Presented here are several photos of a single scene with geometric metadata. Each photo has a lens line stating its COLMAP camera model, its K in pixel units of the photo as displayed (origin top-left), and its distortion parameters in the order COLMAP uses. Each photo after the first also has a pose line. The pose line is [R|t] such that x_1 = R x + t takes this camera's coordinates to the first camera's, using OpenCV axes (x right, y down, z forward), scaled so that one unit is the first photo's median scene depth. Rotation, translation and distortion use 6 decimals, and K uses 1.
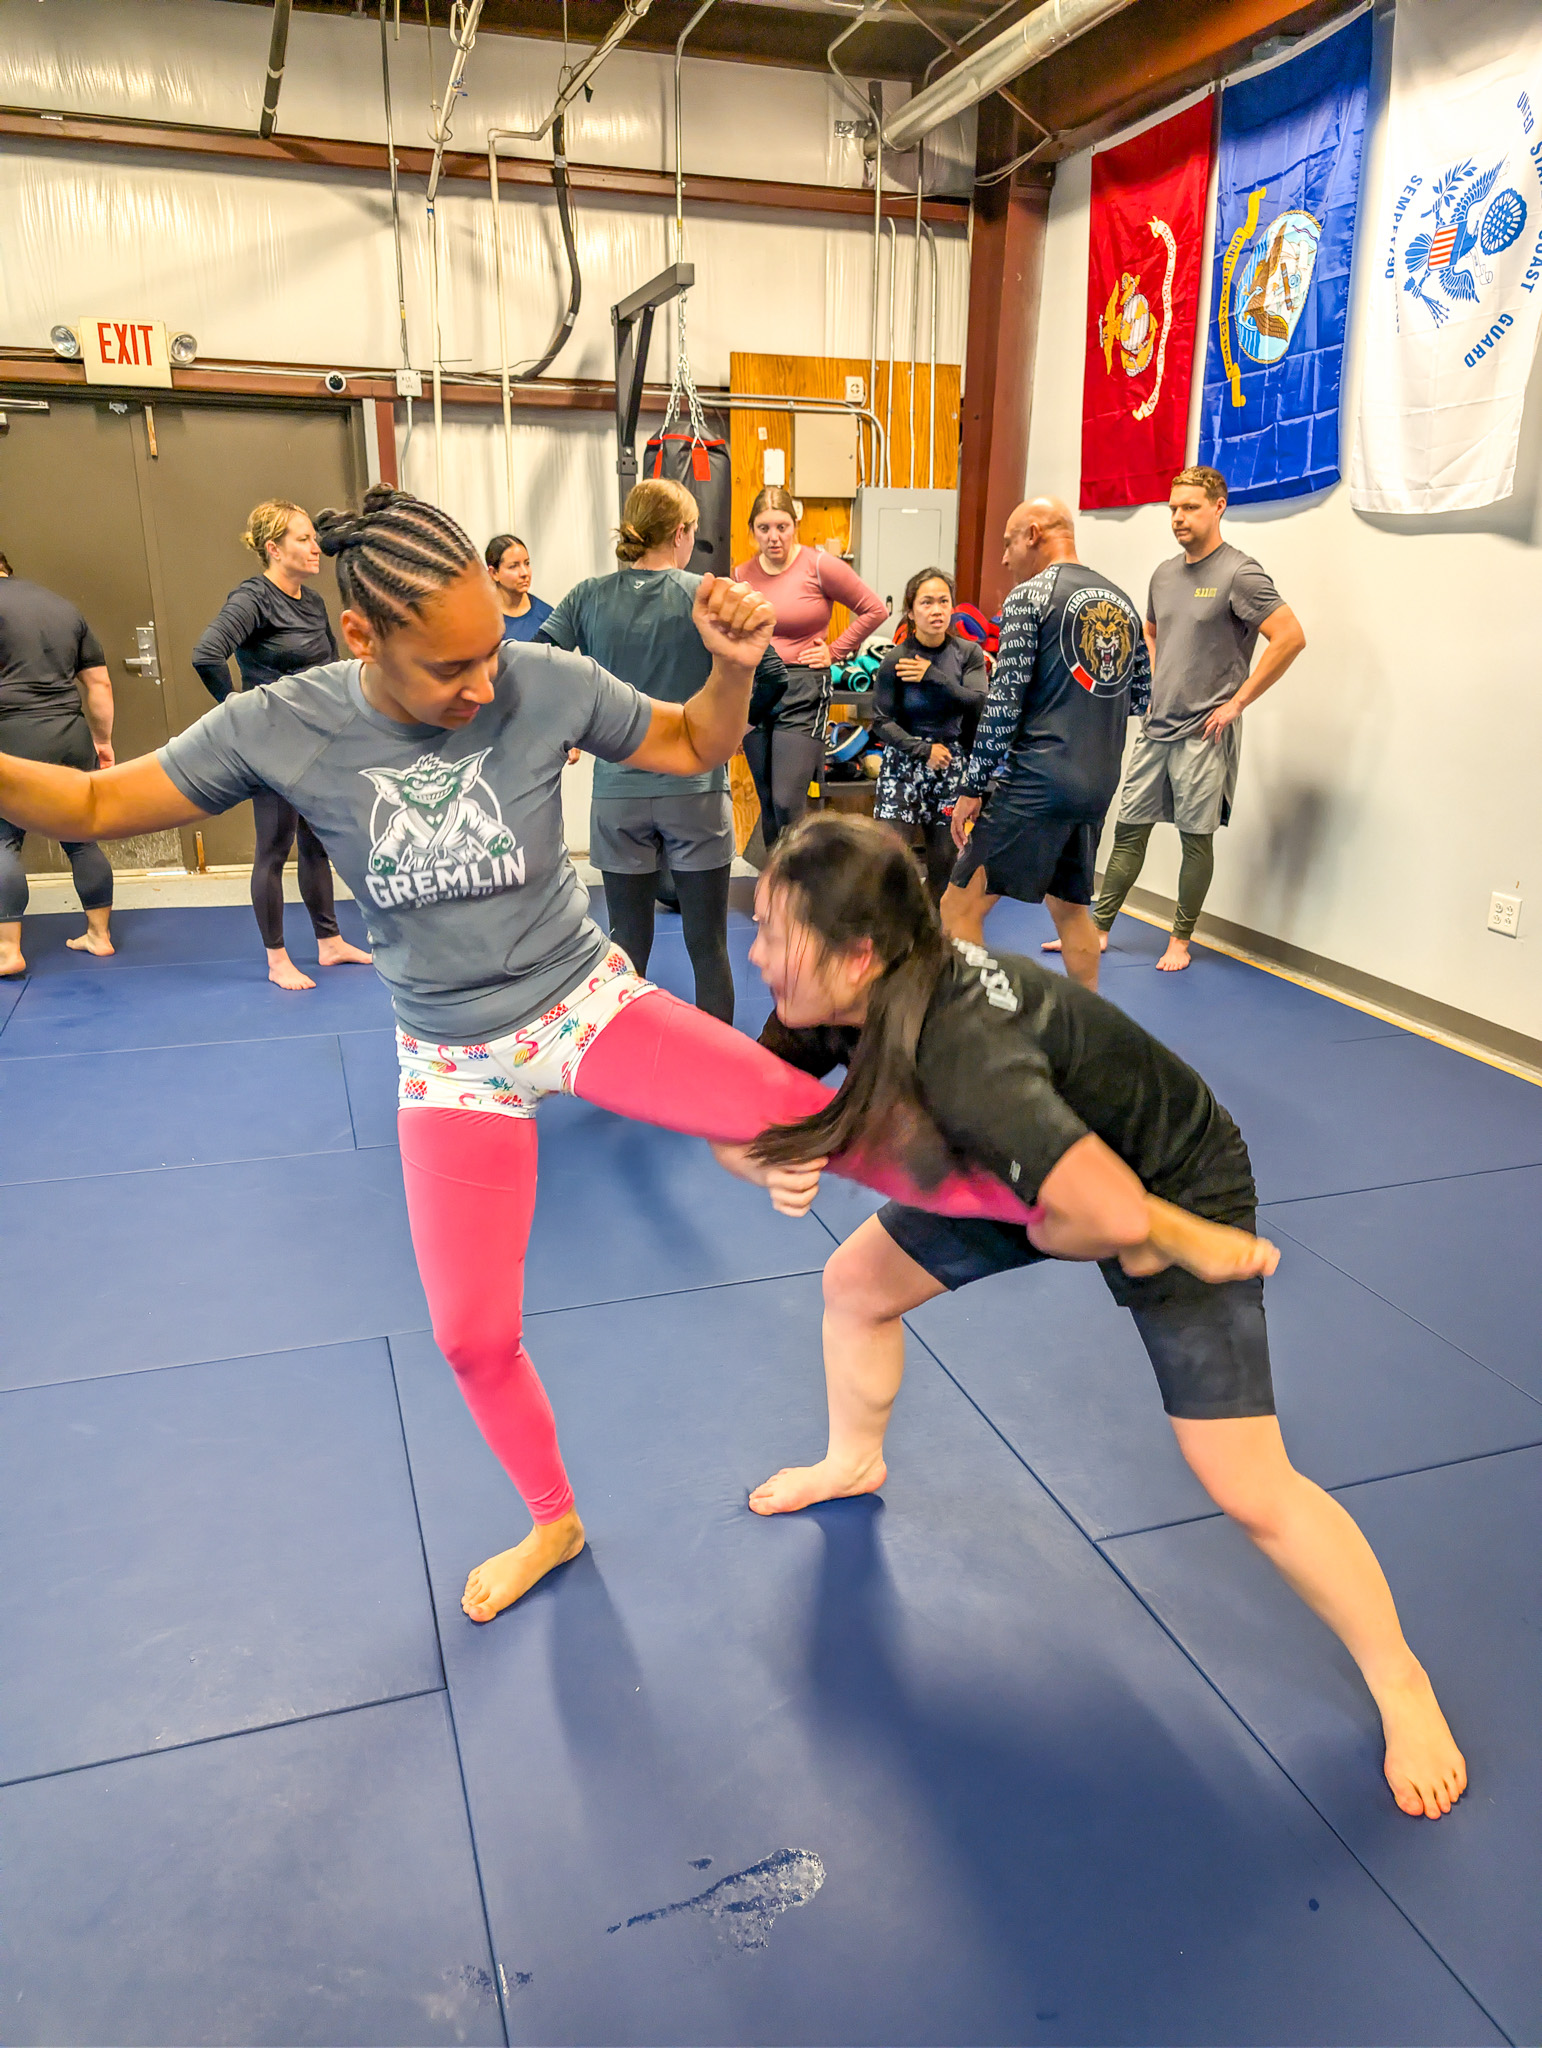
lens RADIAL K [[1414.0, 0, 810.6], [0, 1414.0, 1039.7], [0, 0, 1]] dist [0.003663, -0.002526]
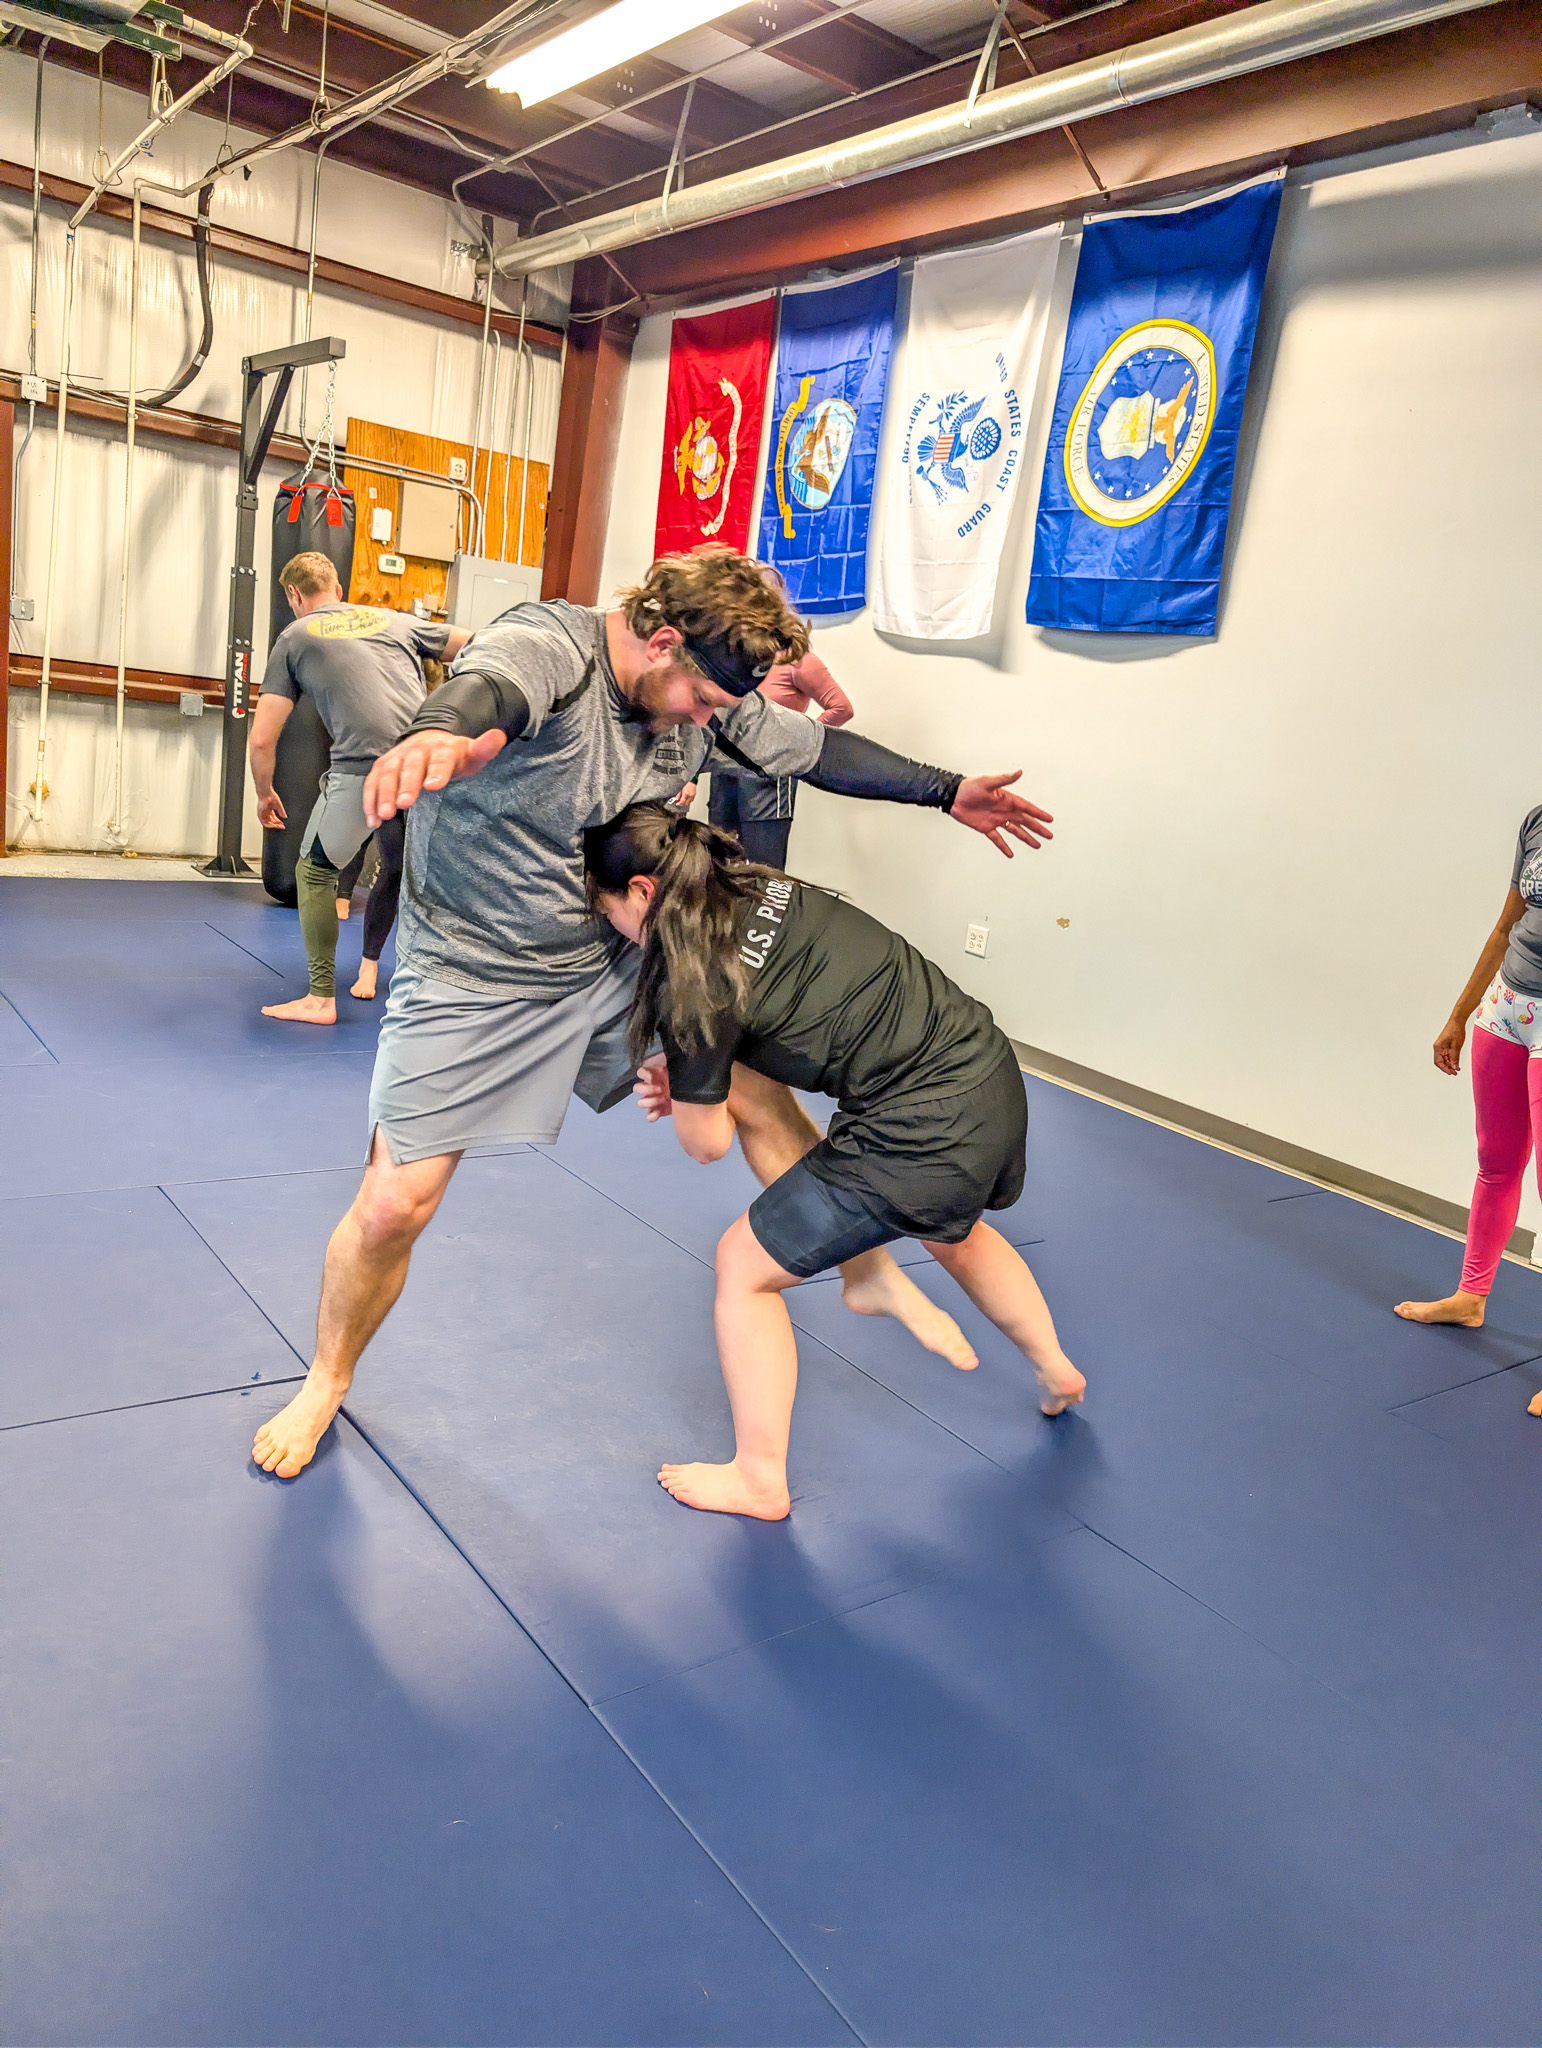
lens RADIAL K [[1429.2, 0, 771.0], [0, 1429.2, 1024.0], [0, 0, 1]] dist [0.003752, -0.000527]
pose [[0.941062, 0.044855, 0.335246, -0.109076], [-0.020003, 0.996813, -0.077219, 0.075840], [-0.337642, 0.065962, 0.938961, -0.148269]]
